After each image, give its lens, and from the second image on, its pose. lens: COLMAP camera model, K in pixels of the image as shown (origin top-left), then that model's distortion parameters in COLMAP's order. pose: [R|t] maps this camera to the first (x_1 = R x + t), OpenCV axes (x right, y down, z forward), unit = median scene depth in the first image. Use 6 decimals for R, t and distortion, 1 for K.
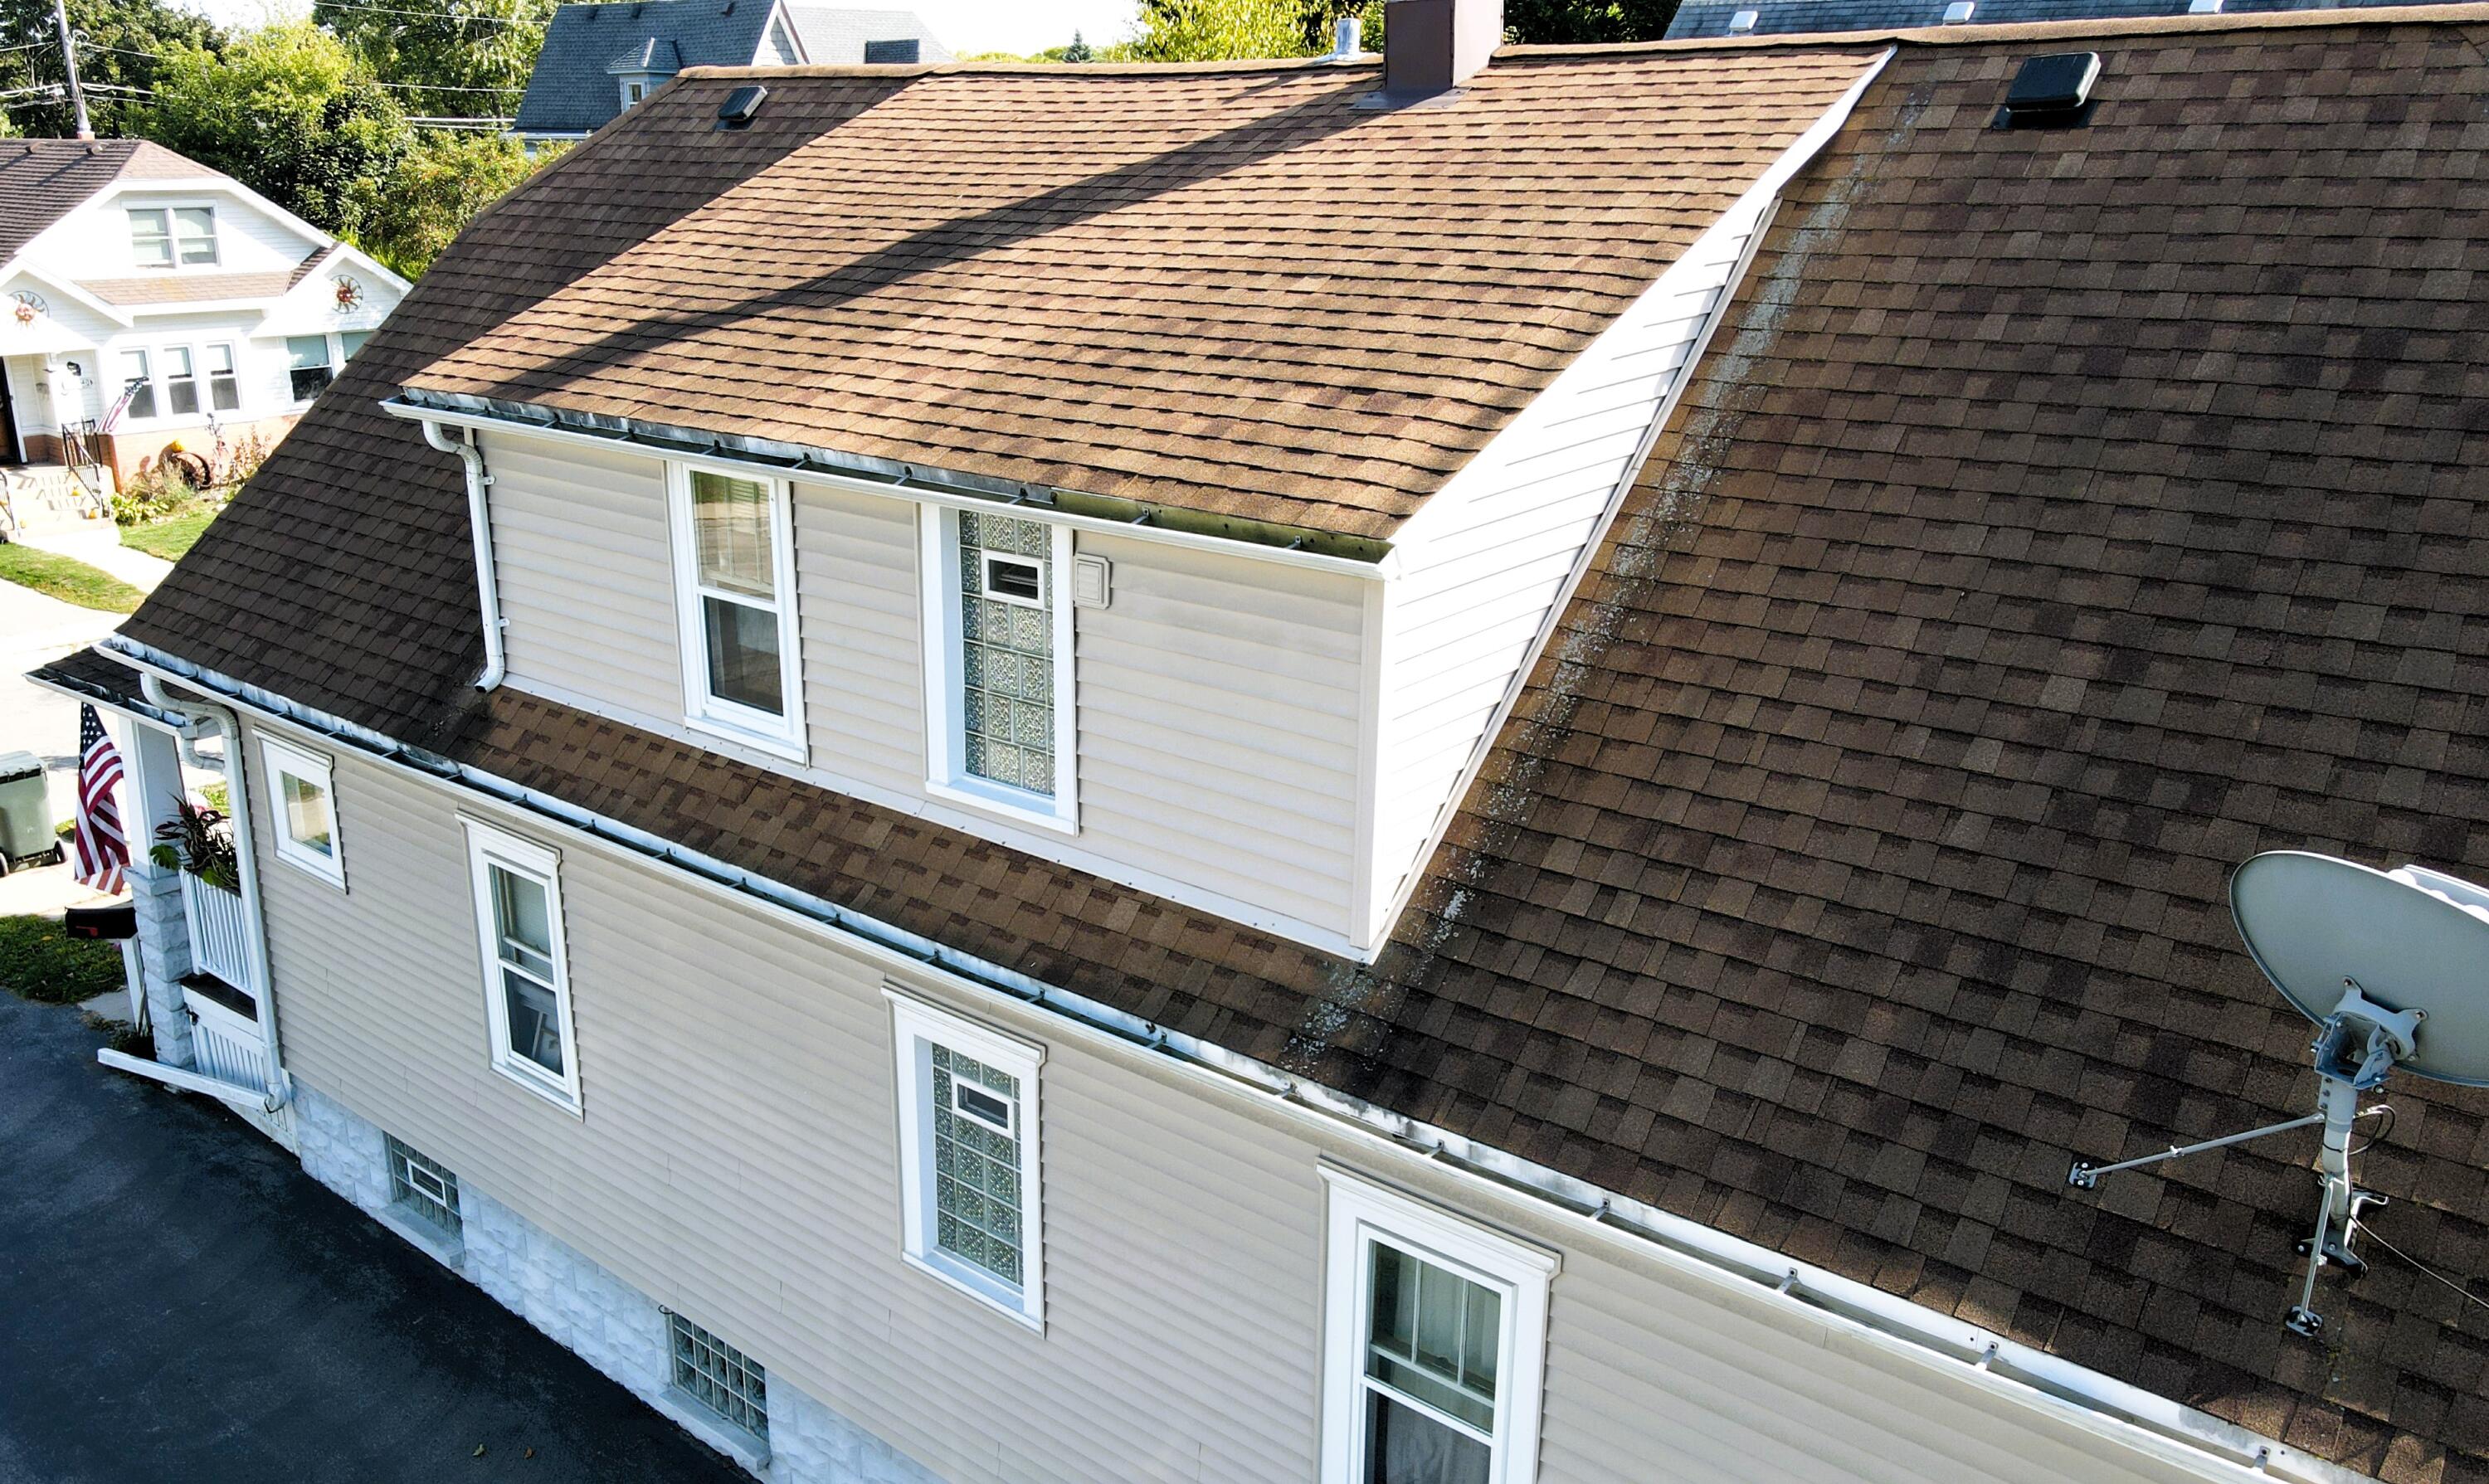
lens RADIAL K [[1881.4, 0, 1240.8], [0, 1881.4, 747.0], [0, 0, 1]] dist [0.025971, -0.009598]
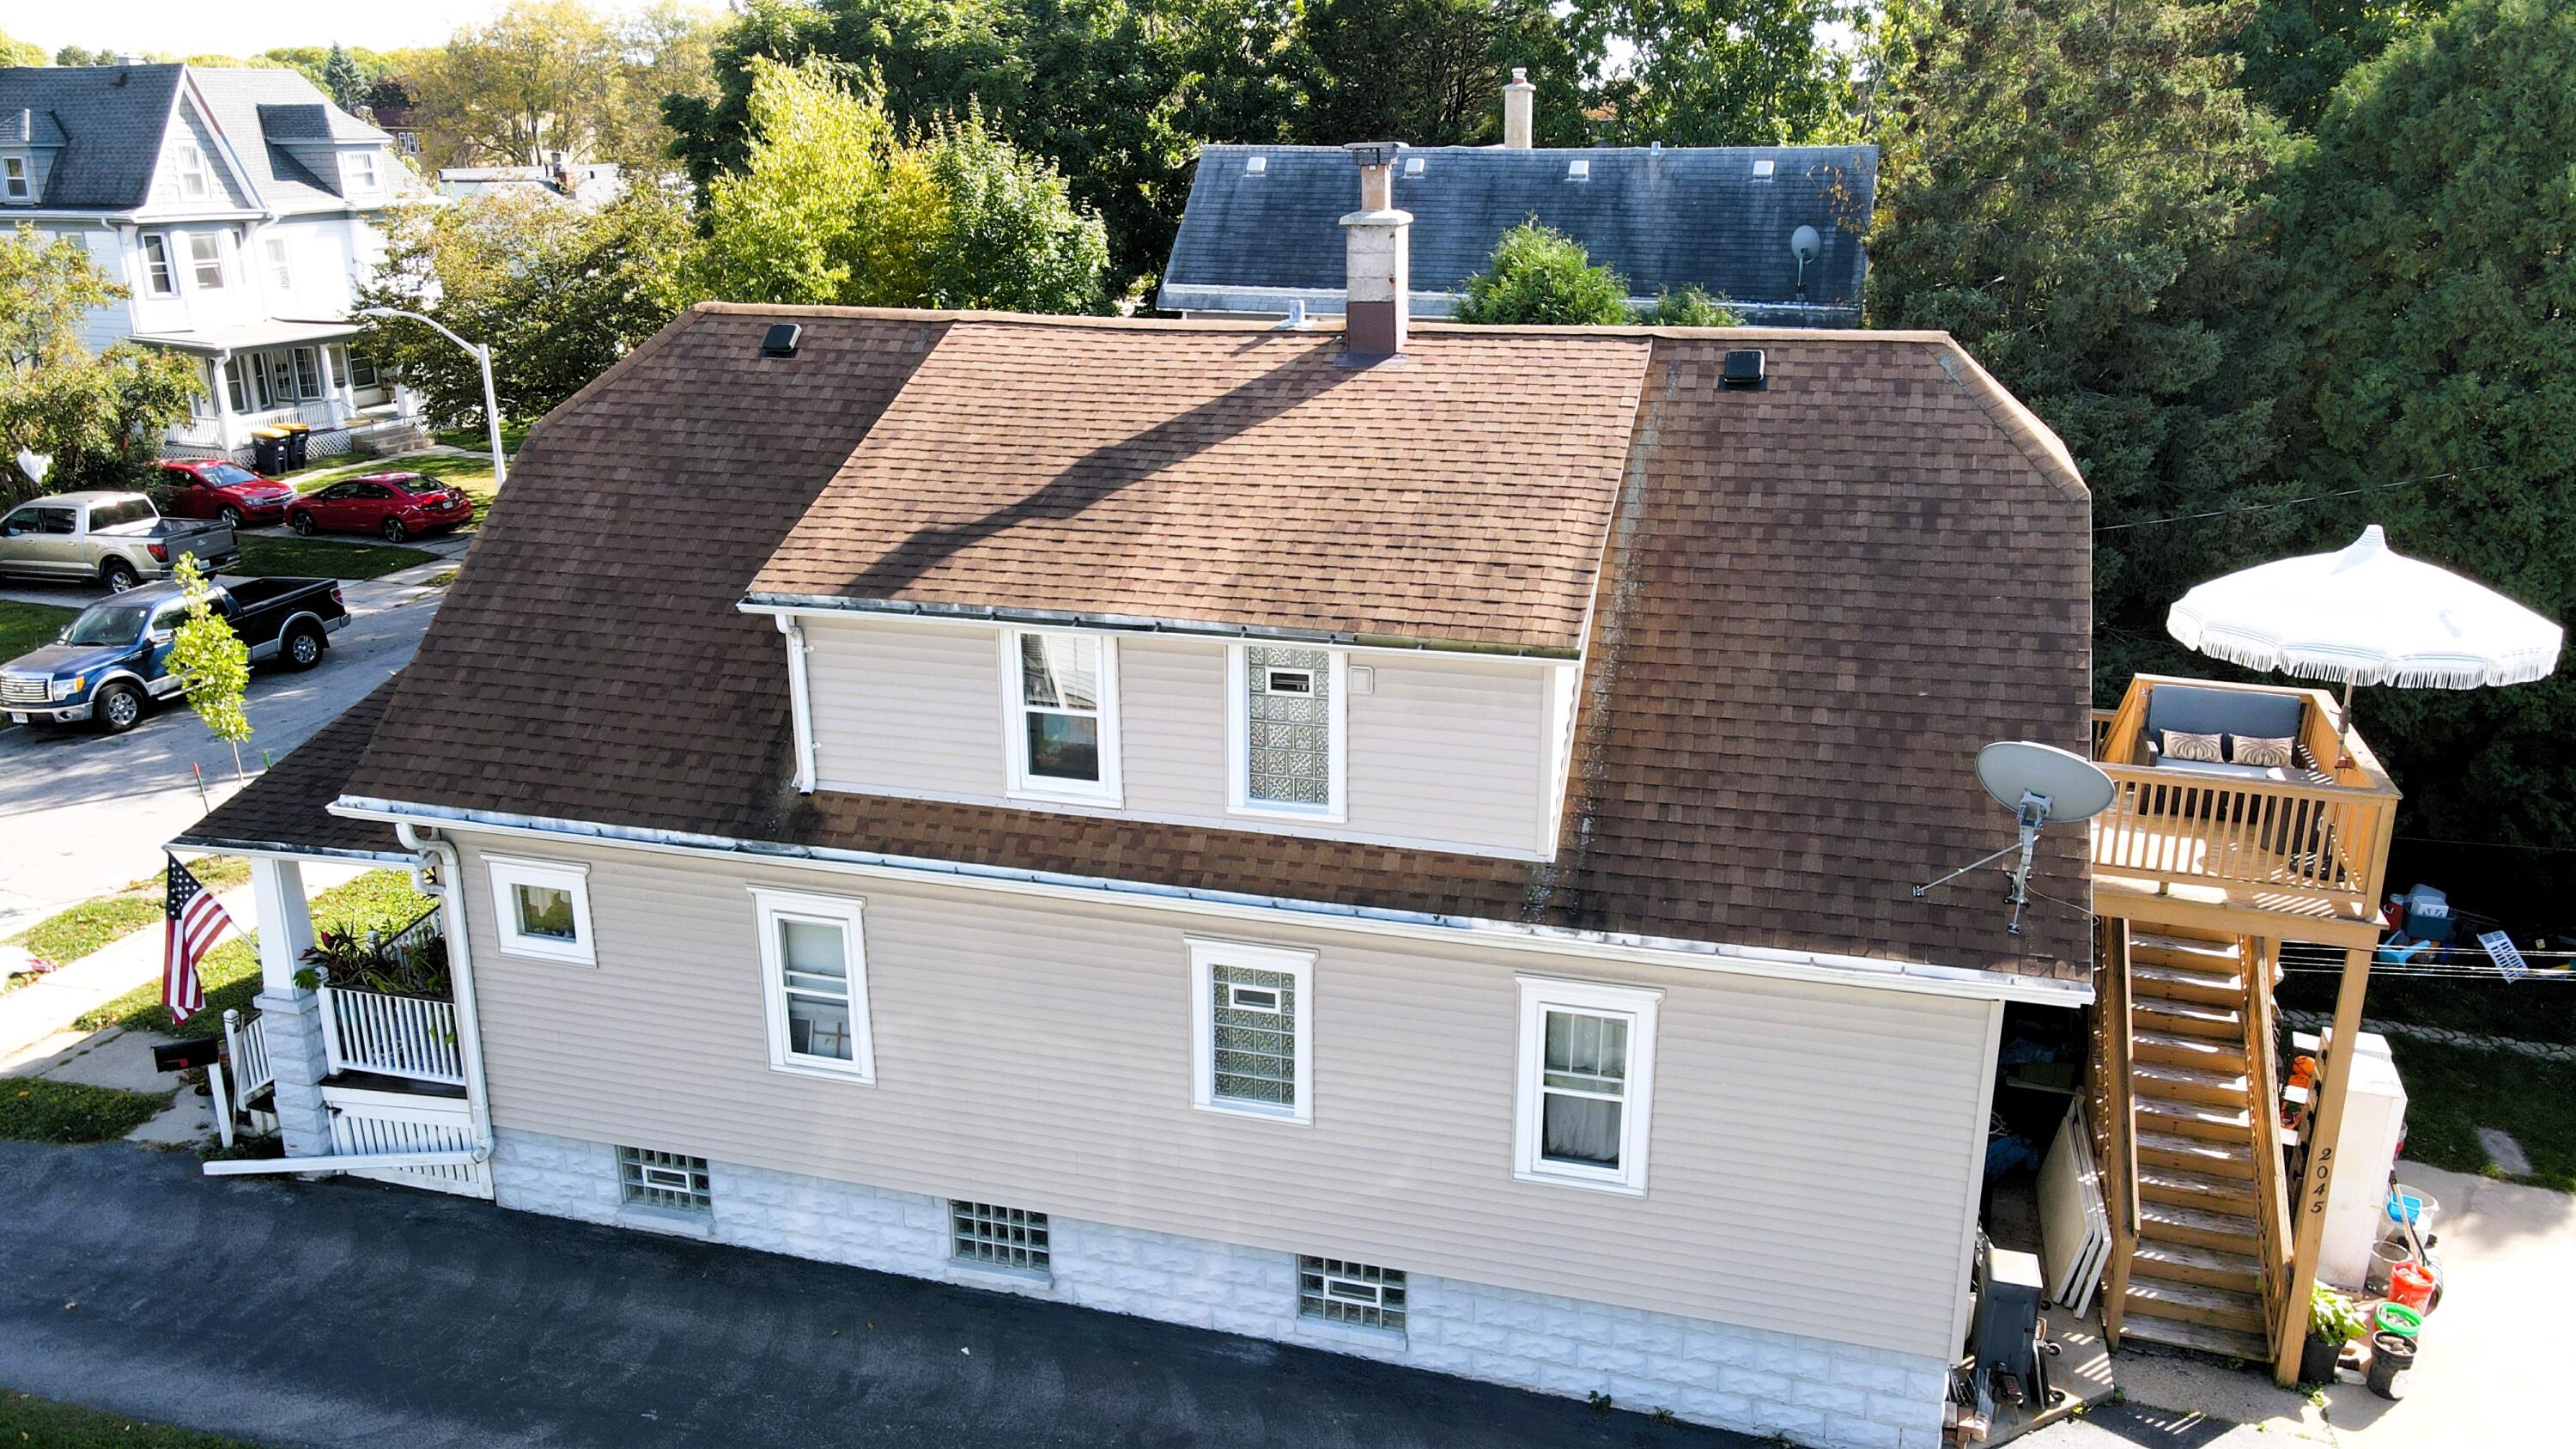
lens RADIAL K [[1888.2, 0, 1288.7], [0, 1888.2, 717.1], [0, 0, 1]] dist [0.003027, 0.007311]
pose [[0.911581, -0.126578, 0.391150, -0.851636], [0.126846, 0.991601, 0.025269, -0.107194], [-0.391063, 0.026581, 0.919980, -0.628892]]
